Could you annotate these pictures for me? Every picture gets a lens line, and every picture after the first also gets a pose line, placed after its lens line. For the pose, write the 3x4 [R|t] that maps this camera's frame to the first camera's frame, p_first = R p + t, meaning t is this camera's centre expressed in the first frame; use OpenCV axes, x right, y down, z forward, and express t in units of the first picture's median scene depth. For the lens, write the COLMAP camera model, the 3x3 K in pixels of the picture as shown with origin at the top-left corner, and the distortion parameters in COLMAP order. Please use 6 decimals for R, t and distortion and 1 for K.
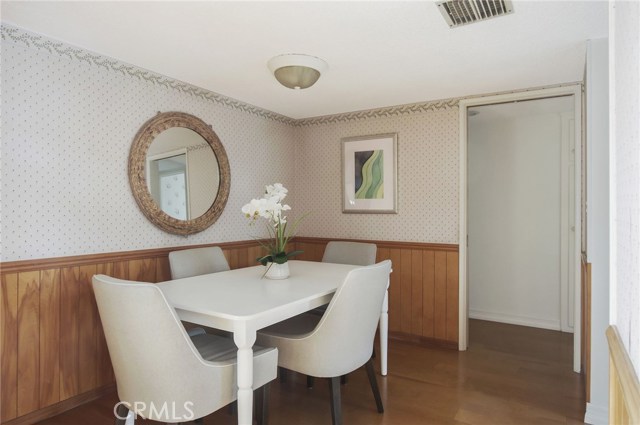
lens RADIAL K [[401.1, 0, 319.5], [0, 401.1, 214.3], [0, 0, 1]] dist [-0.001259, 0.001235]
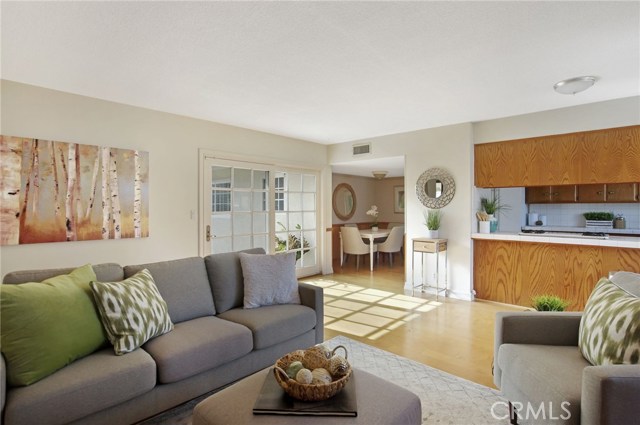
lens RADIAL K [[322.8, 0, 323.1], [0, 322.8, 211.4], [0, 0, 1]] dist [-0.005152, -0.000872]
pose [[0.982518, 0.001526, -0.186159, -0.025817], [0.001014, 0.999908, 0.013547, -0.088909], [0.186163, -0.013499, 0.982426, -2.526204]]
